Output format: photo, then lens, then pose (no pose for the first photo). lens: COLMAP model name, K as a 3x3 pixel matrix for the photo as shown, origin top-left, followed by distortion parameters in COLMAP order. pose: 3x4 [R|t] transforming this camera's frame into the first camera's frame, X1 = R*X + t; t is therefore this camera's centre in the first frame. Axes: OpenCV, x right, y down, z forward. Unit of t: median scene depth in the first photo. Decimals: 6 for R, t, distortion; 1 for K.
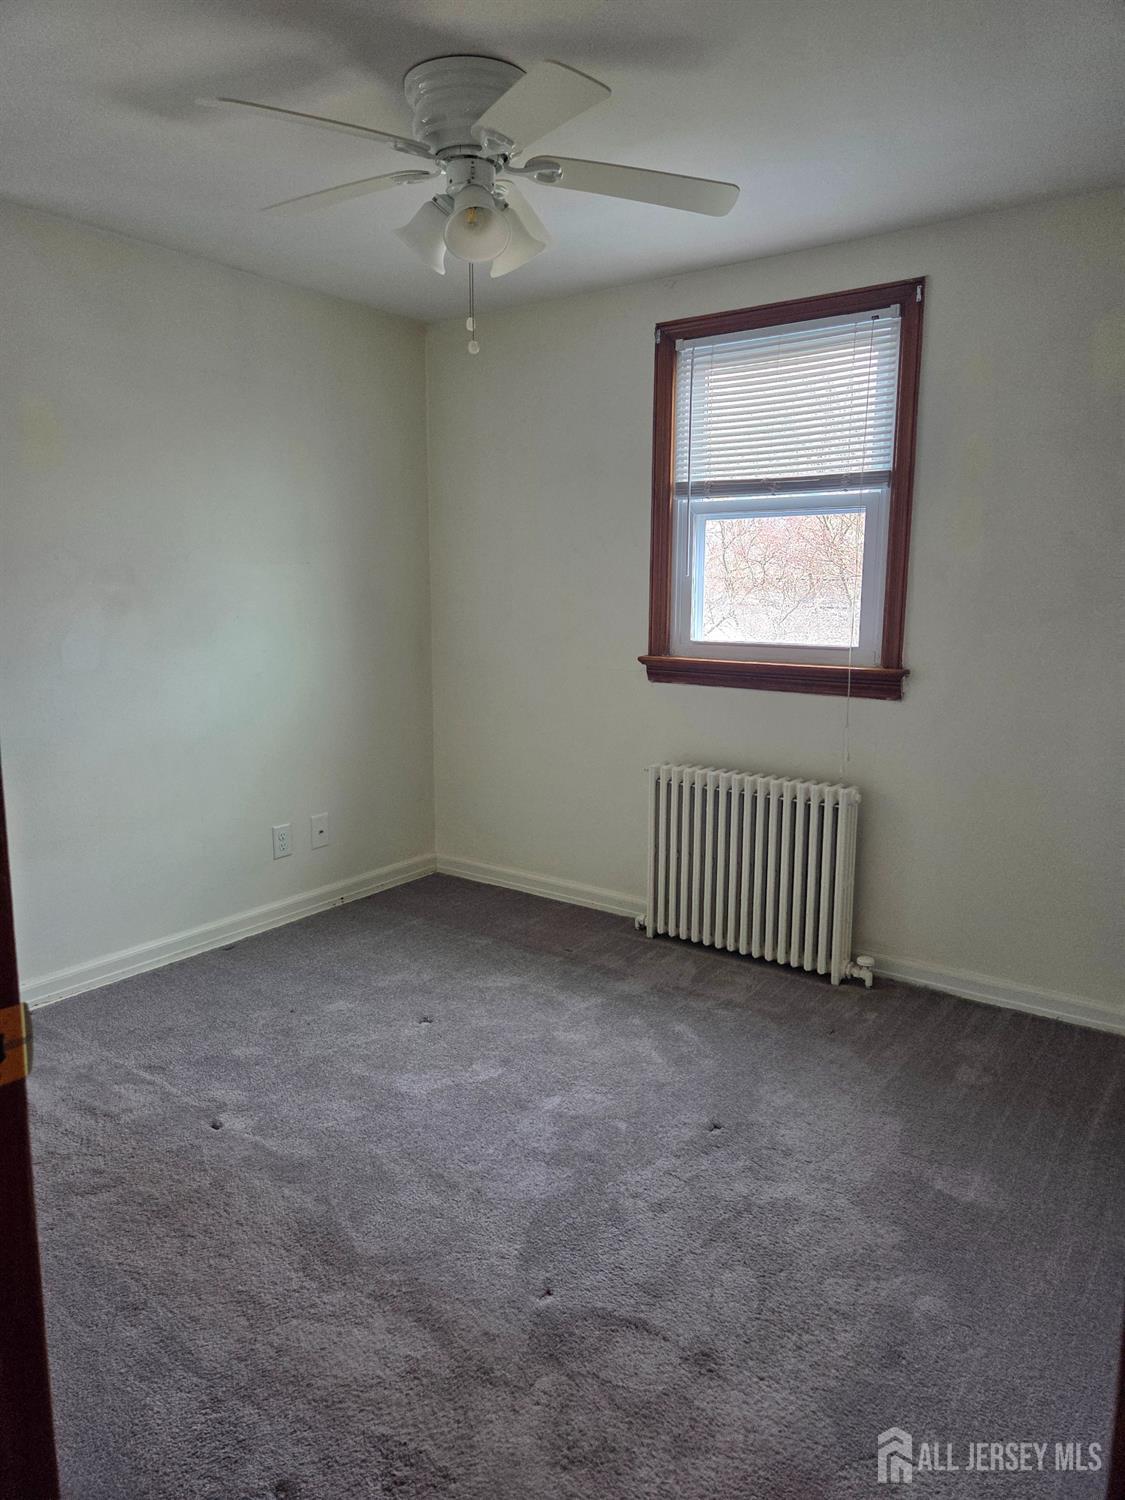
lens RADIAL K [[1009.1, 0, 563.4], [0, 1009.1, 751.3], [0, 0, 1]] dist [0.079591, -0.081651]
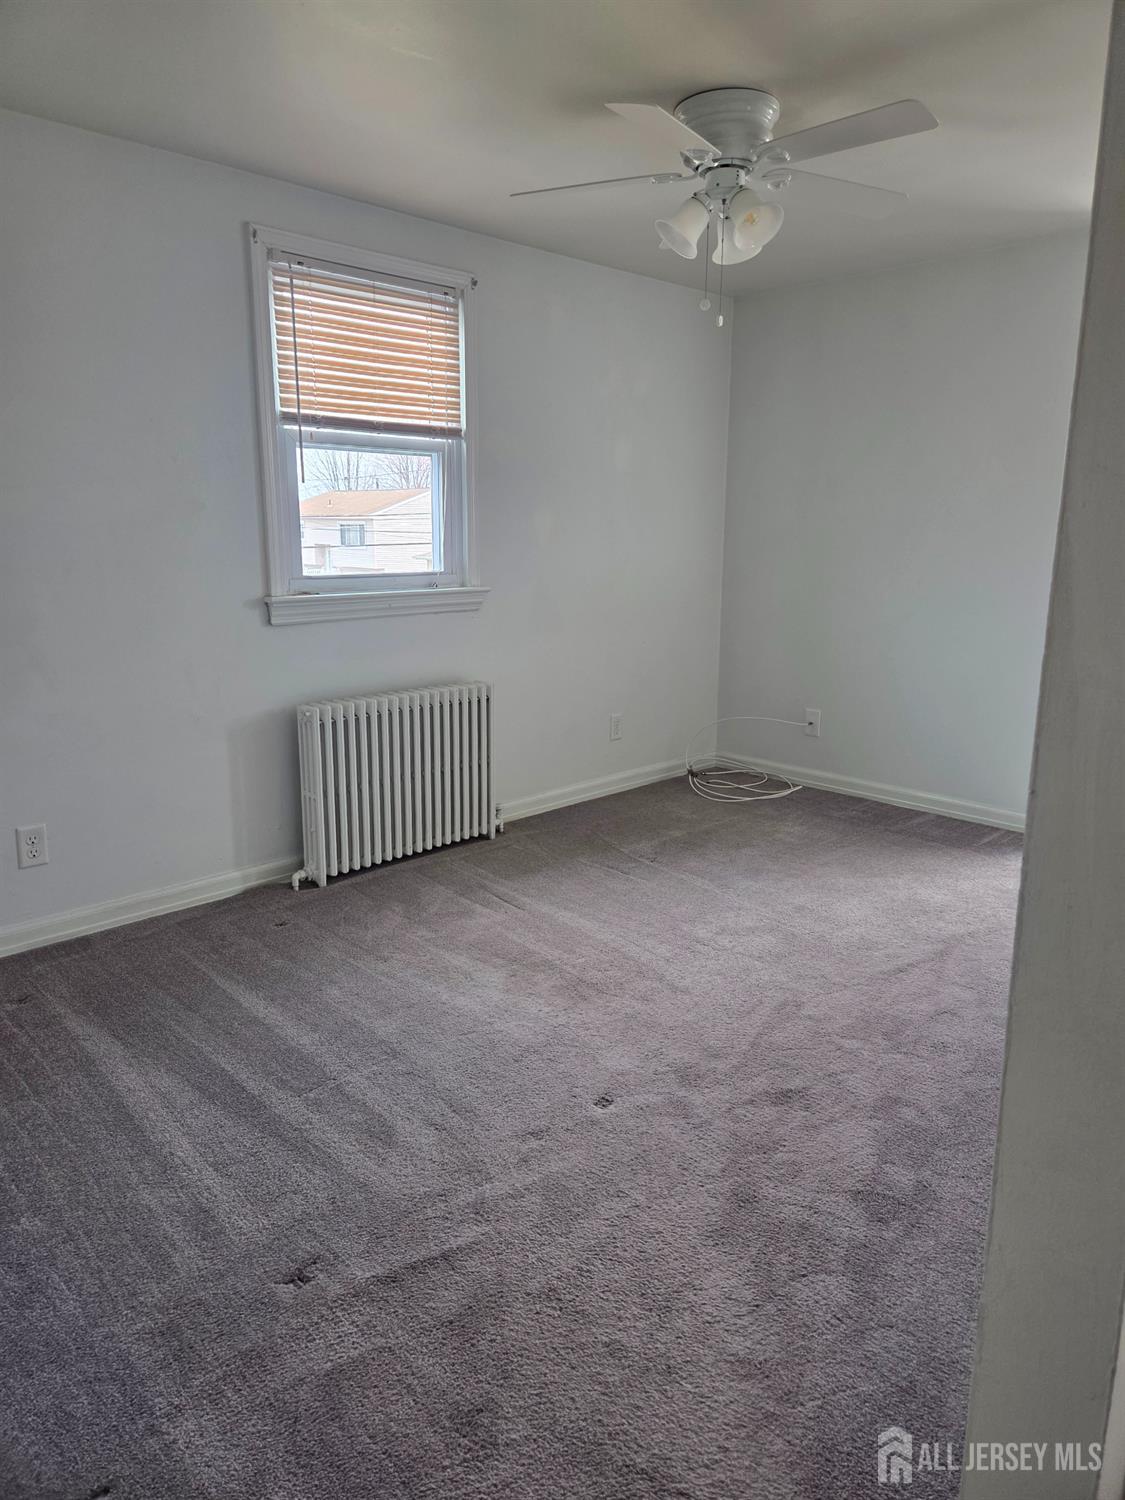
lens RADIAL K [[1009.1, 0, 563.4], [0, 1009.1, 751.3], [0, 0, 1]] dist [0.079591, -0.081651]
pose [[0.164789, -0.226320, 0.960012, -0.896006], [0.154599, 0.967215, 0.201481, -0.115514], [-0.974137, 0.115215, 0.194375, 0.655046]]
